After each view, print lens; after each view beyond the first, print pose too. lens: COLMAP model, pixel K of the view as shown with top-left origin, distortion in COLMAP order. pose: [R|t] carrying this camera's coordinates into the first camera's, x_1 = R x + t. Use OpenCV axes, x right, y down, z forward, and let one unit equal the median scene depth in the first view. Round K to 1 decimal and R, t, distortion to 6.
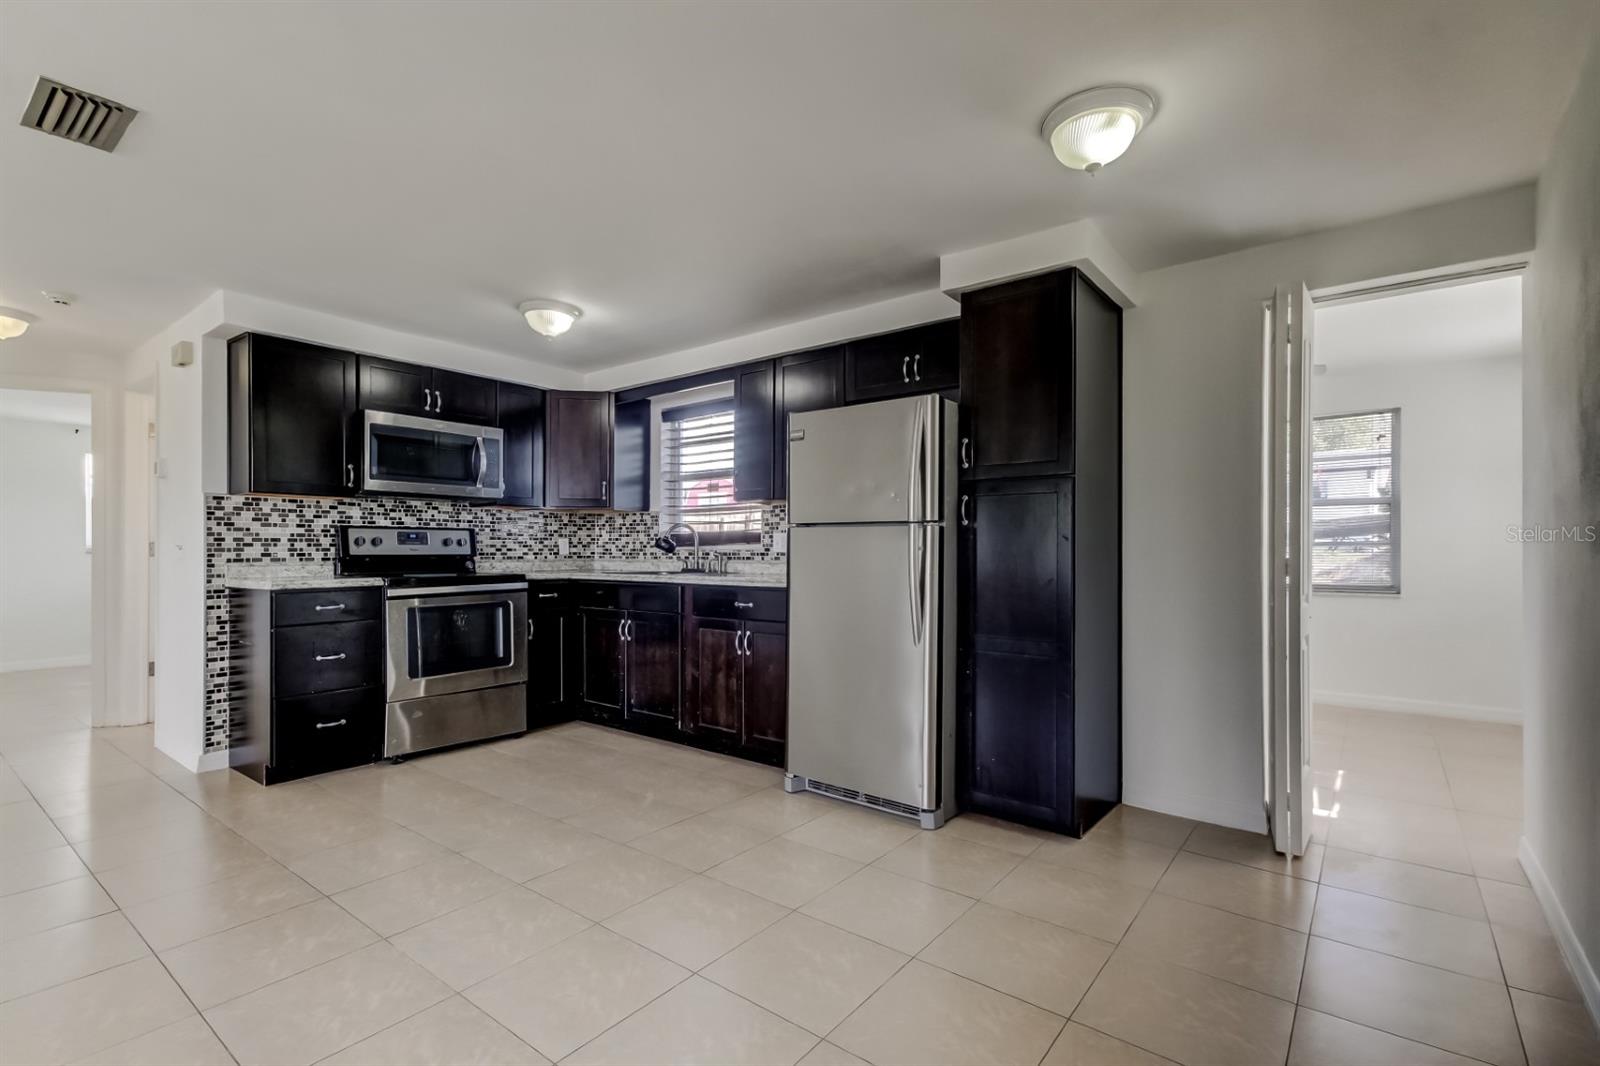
lens RADIAL K [[738.3, 0, 819.1], [0, 738.3, 554.7], [0, 0, 1]] dist [0.000088, 0.000263]
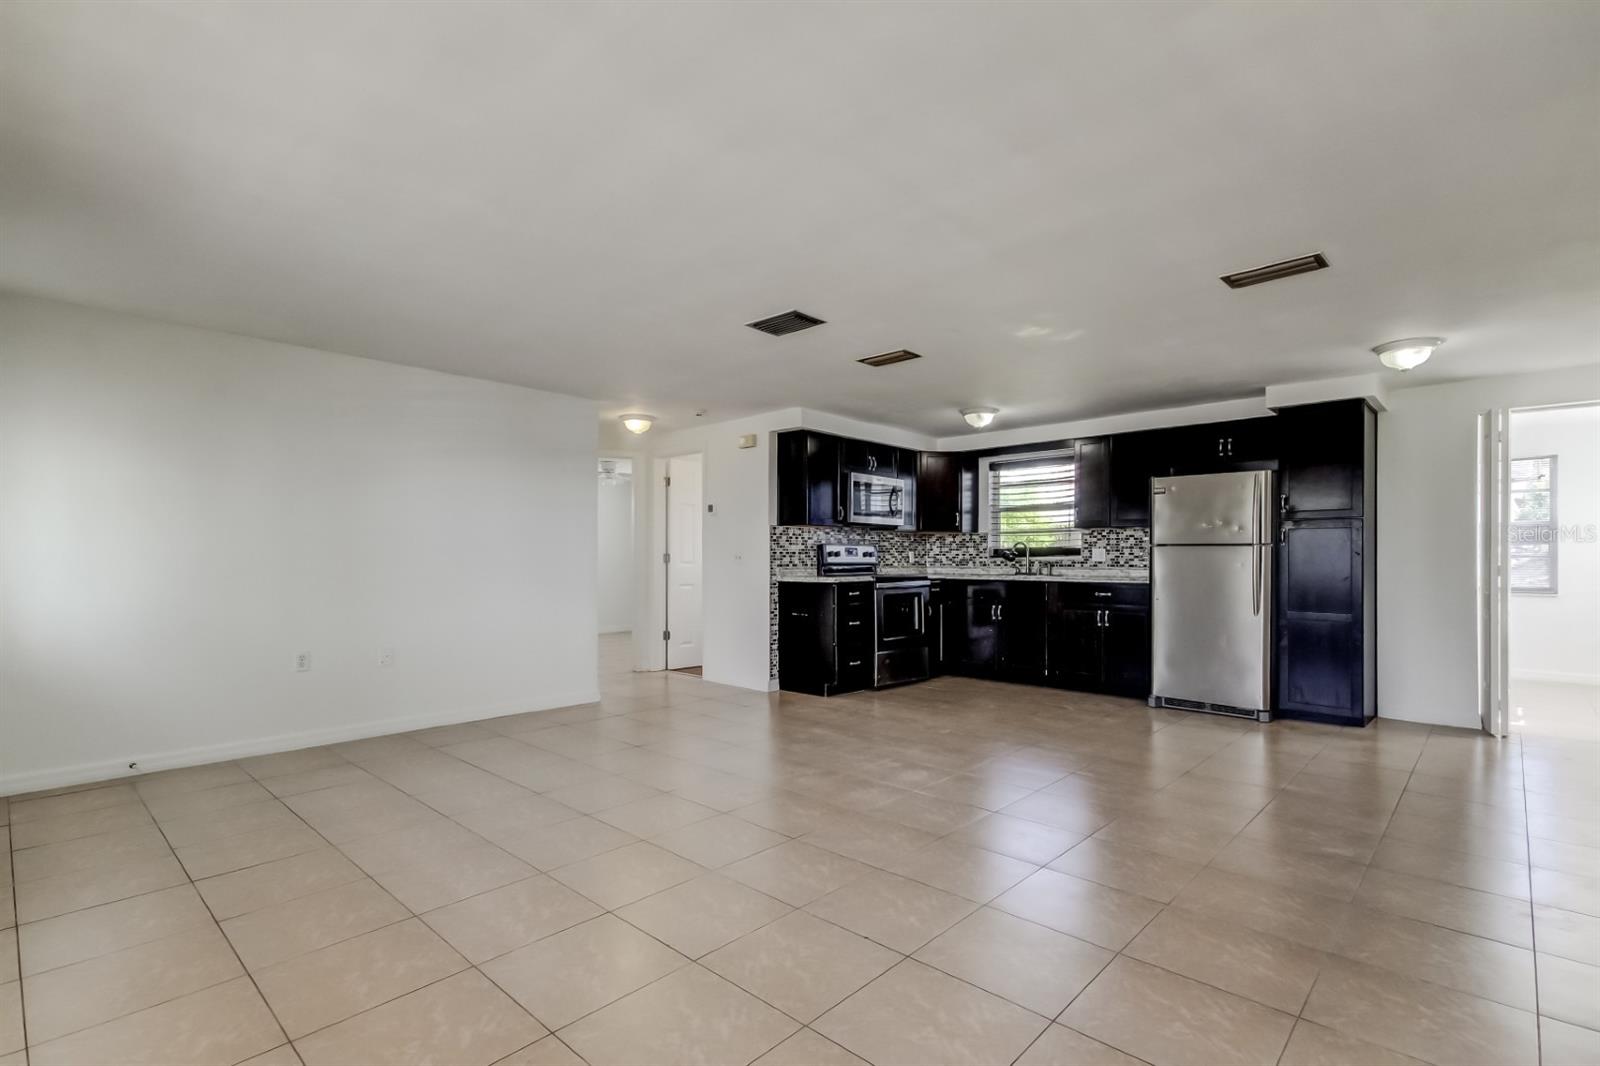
lens RADIAL K [[747.6, 0, 788.5], [0, 747.6, 558.2], [0, 0, 1]] dist [0.003102, 0.000535]
pose [[0.993940, 0.002141, -0.109900, -0.511306], [-0.003082, 0.999960, -0.008397, 0.004789], [0.109878, 0.008685, 0.993907, -0.576172]]
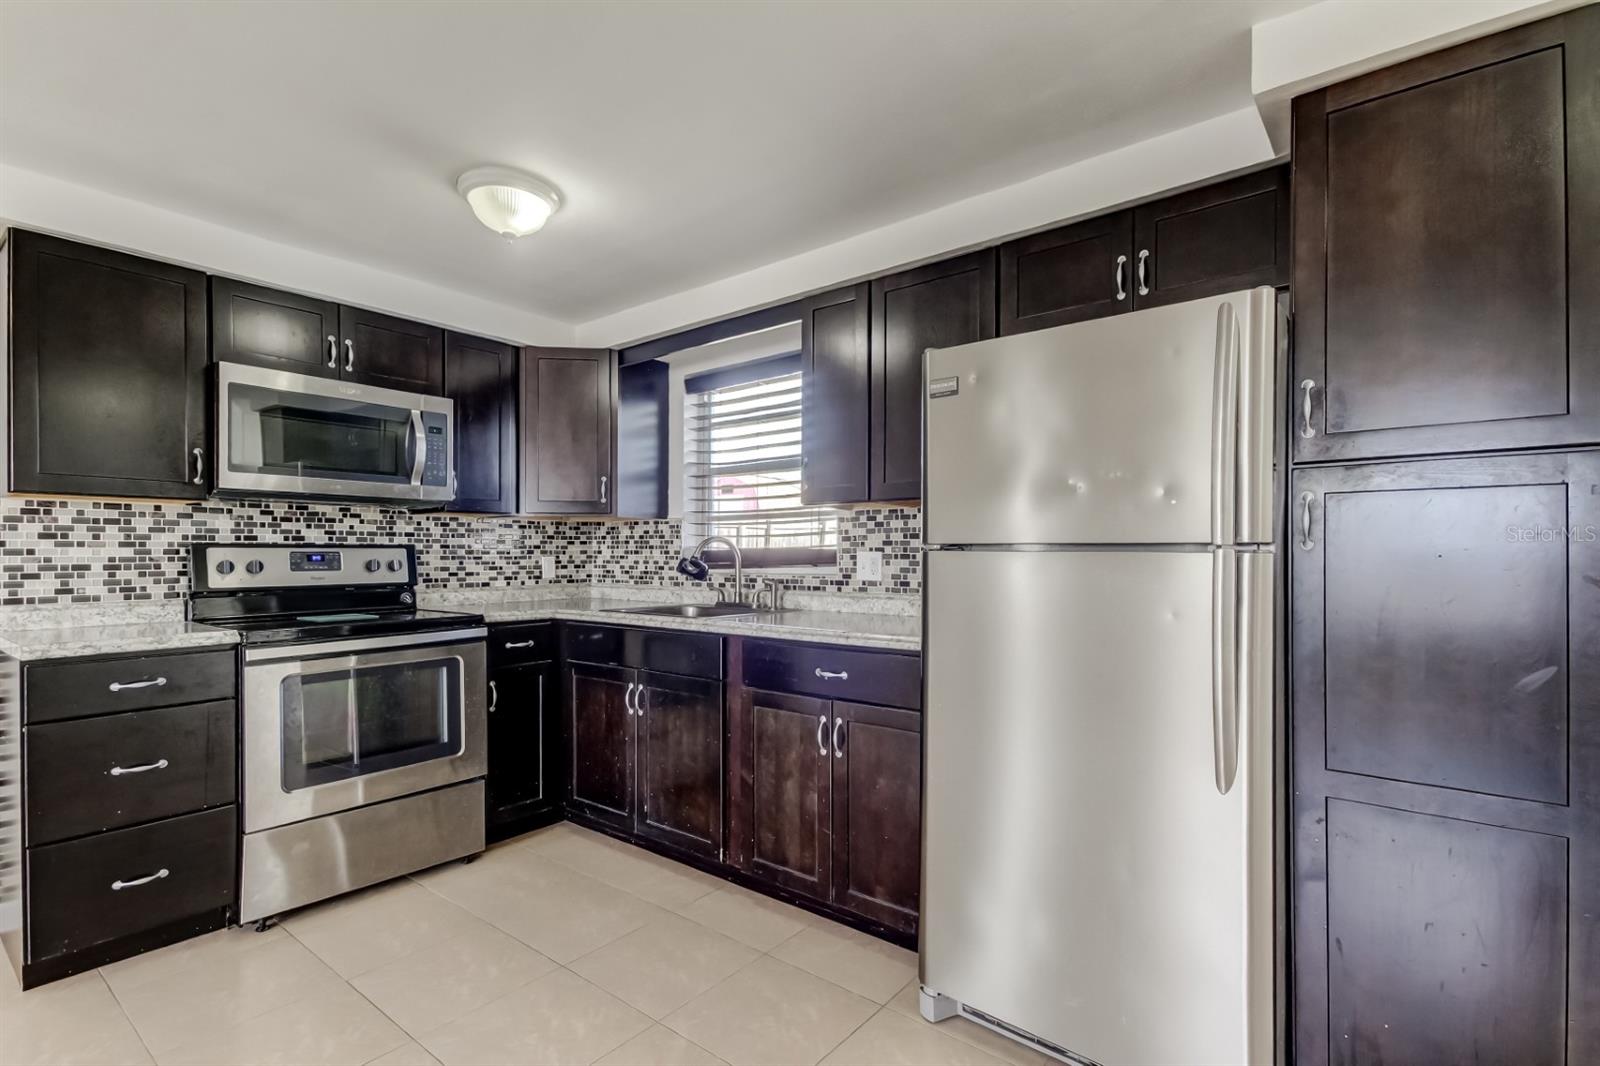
lens RADIAL K [[735.3, 0, 824.6], [0, 735.3, 555.9], [0, 0, 1]] dist [0.001167, -0.006882]
pose [[0.999994, -0.002735, 0.002063, -0.093196], [0.002739, 0.999994, -0.002111, -0.024413], [-0.002057, 0.002117, 0.999996, 0.338261]]
